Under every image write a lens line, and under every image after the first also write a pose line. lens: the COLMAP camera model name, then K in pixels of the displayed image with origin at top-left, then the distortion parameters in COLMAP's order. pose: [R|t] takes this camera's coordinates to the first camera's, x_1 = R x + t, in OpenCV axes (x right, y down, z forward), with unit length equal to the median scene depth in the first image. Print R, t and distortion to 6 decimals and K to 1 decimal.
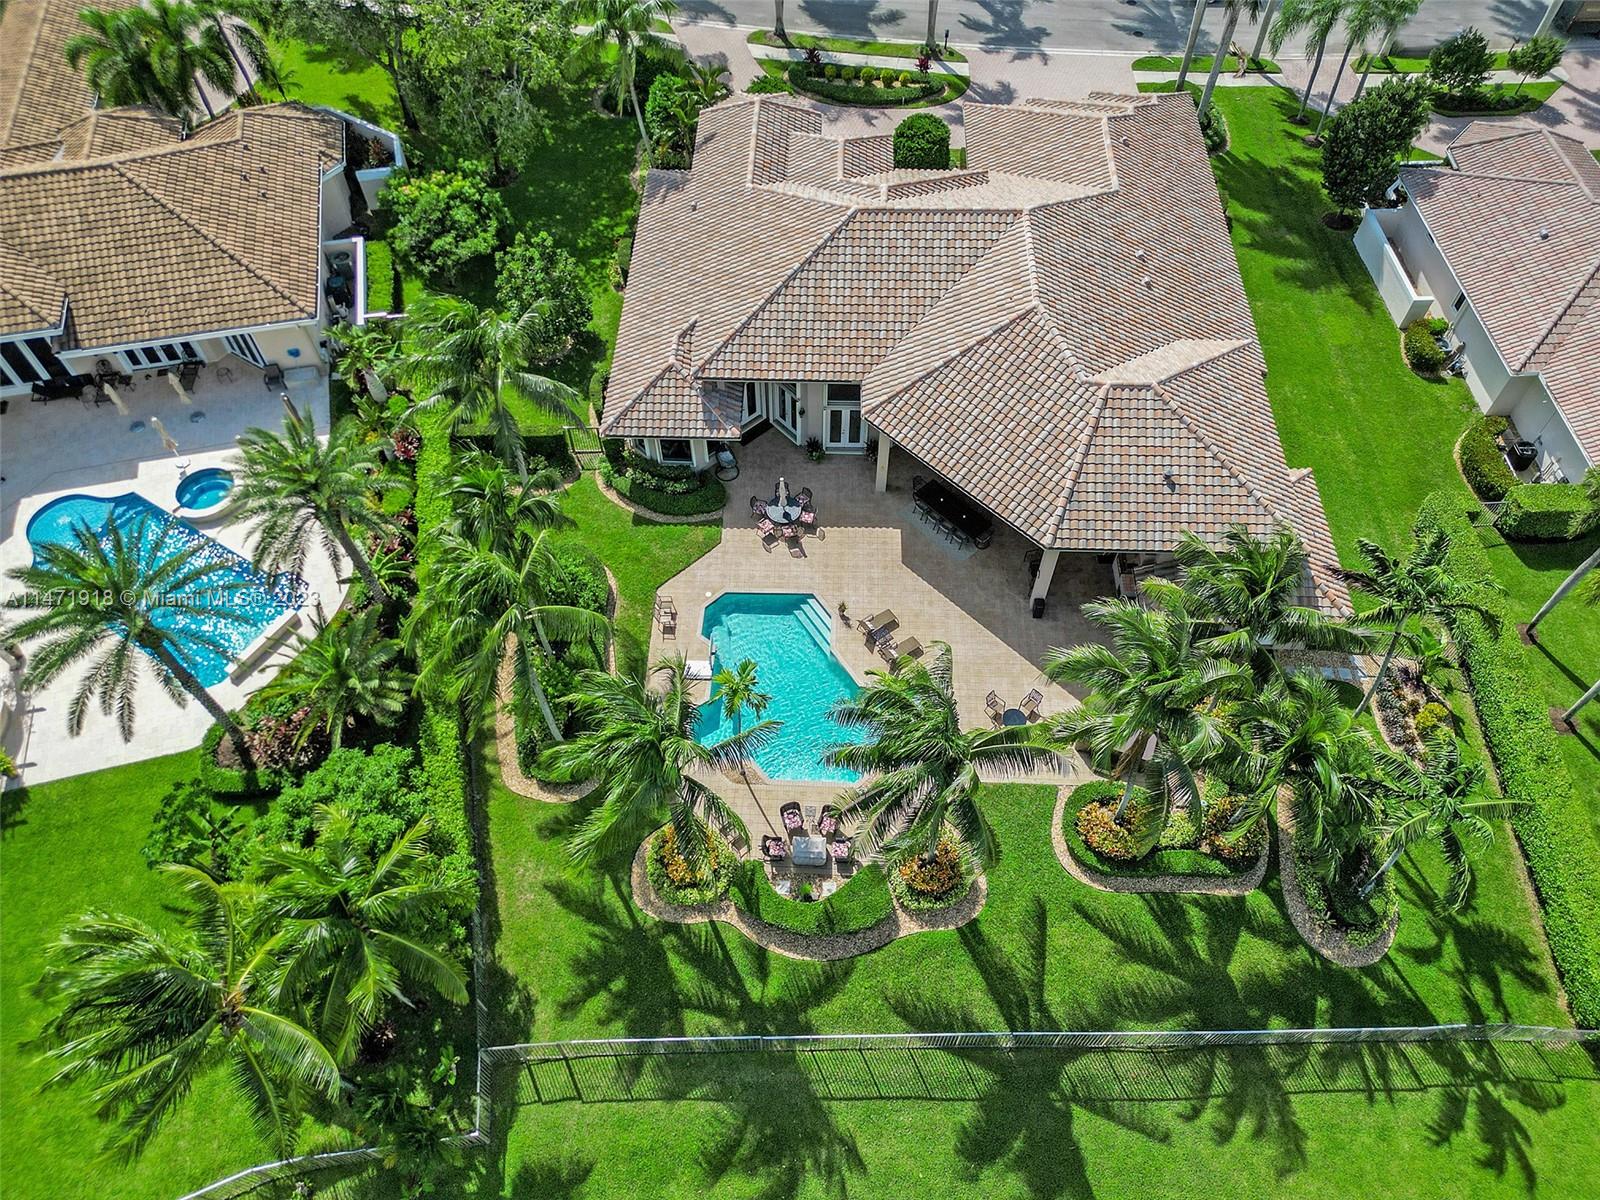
lens RADIAL K [[1101.3, 0, 797.0], [0, 1101.3, 602.3], [0, 0, 1]] dist [0.023113, -0.020342]
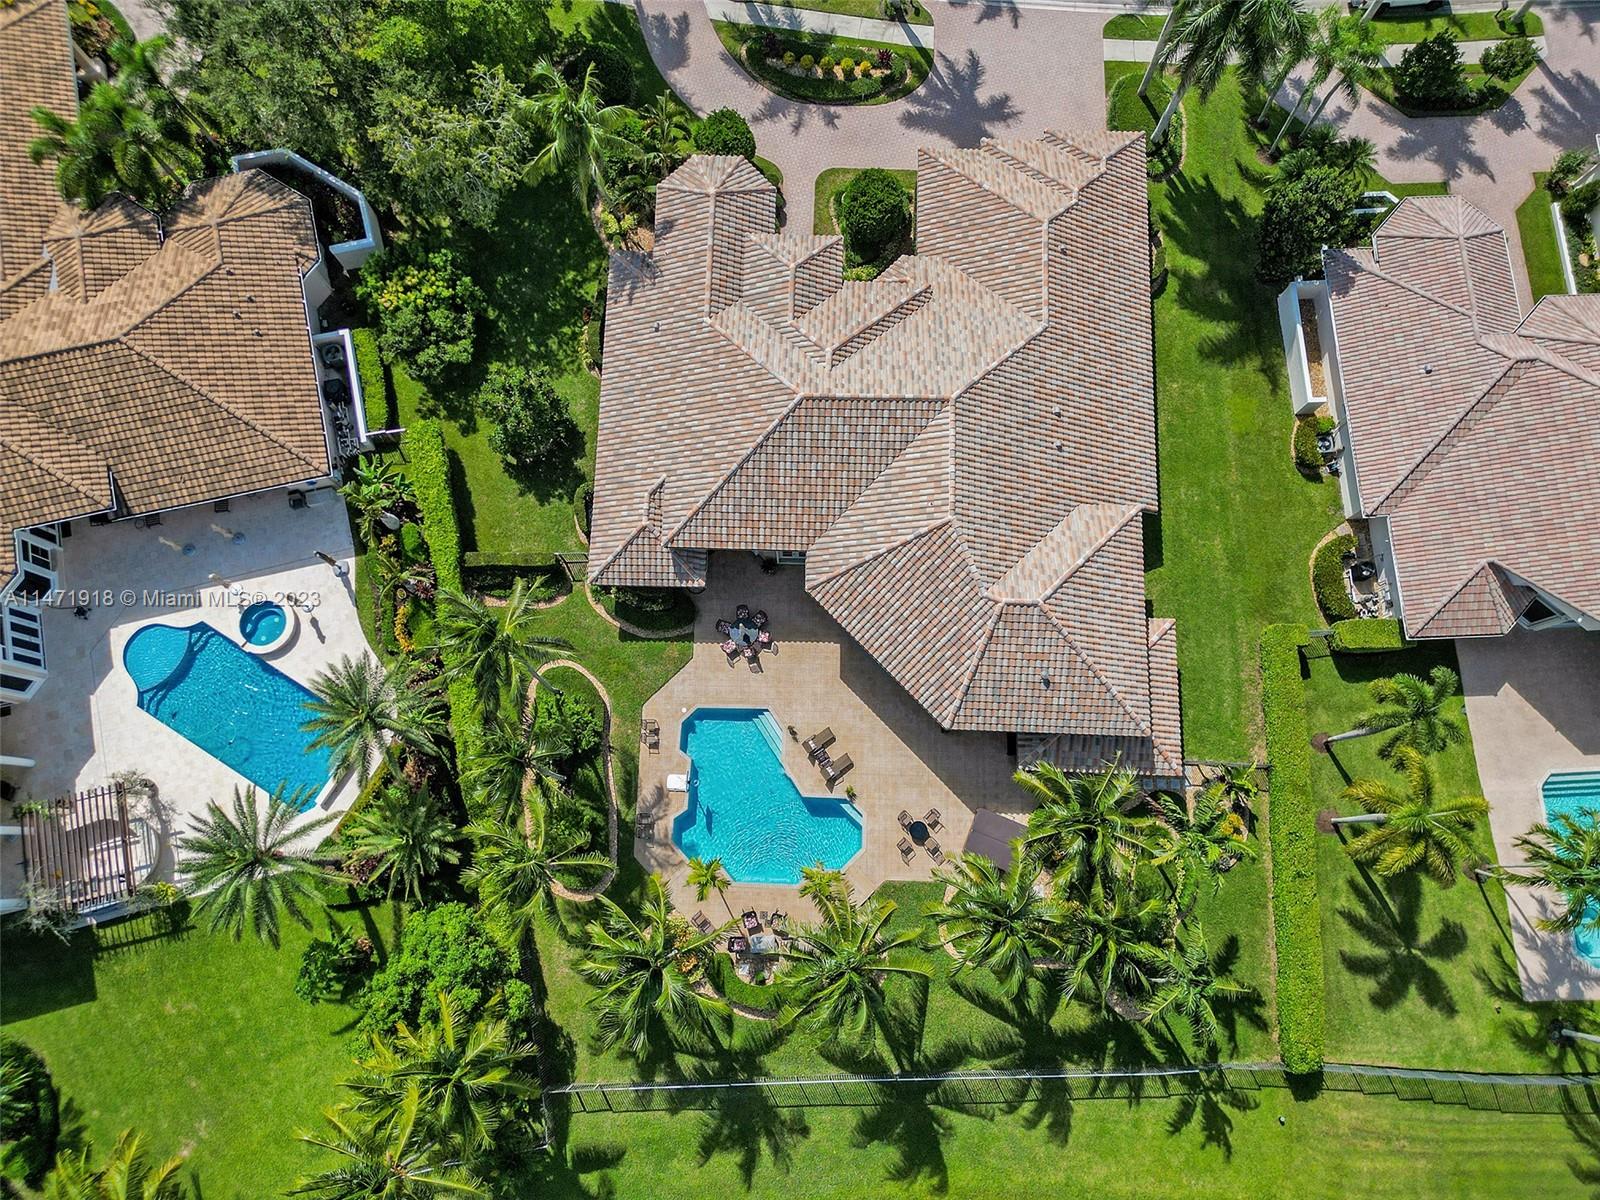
lens RADIAL K [[1101.3, 0, 799.6], [0, 1101.3, 596.7], [0, 0, 1]] dist [0.023113, -0.020342]
pose [[0.999952, -0.006860, 0.006931, 0.042670], [0.003819, 0.929418, 0.369009, -0.584694], [-0.008973, -0.368965, 0.929400, -0.115848]]
